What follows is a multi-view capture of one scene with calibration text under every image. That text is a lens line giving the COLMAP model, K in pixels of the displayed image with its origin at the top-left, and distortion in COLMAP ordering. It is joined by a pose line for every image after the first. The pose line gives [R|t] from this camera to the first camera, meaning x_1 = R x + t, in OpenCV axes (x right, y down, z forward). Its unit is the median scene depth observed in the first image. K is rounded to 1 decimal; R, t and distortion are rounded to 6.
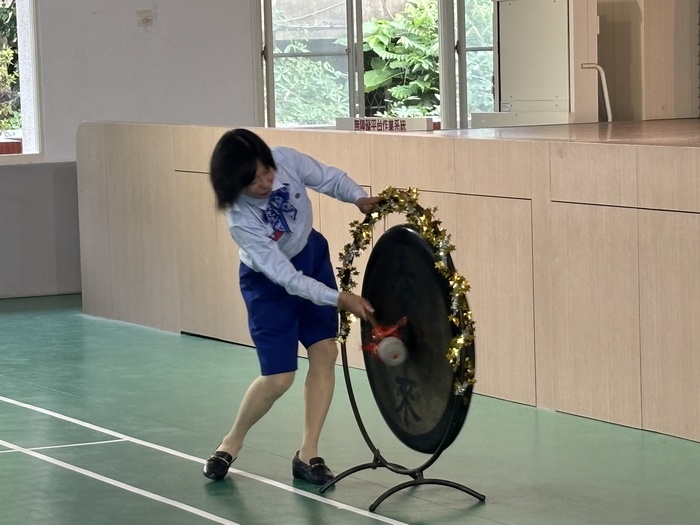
lens RADIAL K [[2827.4, 0, 355.4], [0, 2827.4, 265.3], [0, 0, 1]] dist [0.266472, 0.000000]
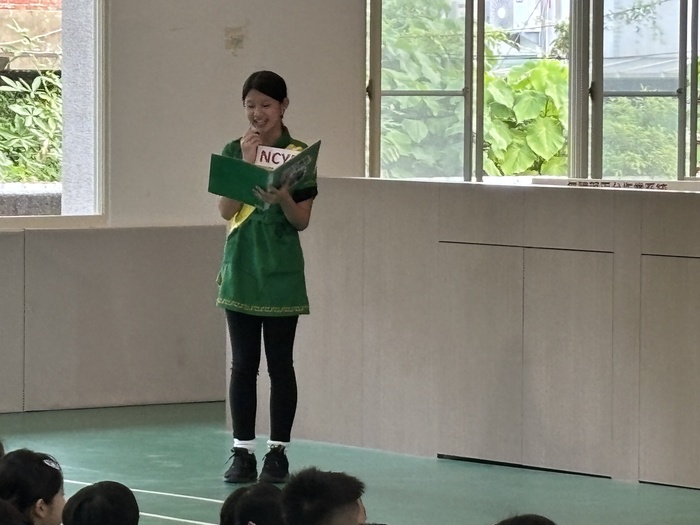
lens RADIAL K [[4040.4, 0, 350.1], [0, 4040.4, 262.6], [0, 0, 1]] dist [-0.270822, 0.000000]
pose [[0.980492, 0.026553, 0.194758, -0.266060], [-0.019800, 0.999136, -0.036538, 0.010831], [-0.195560, 0.031969, 0.980170, -0.048211]]
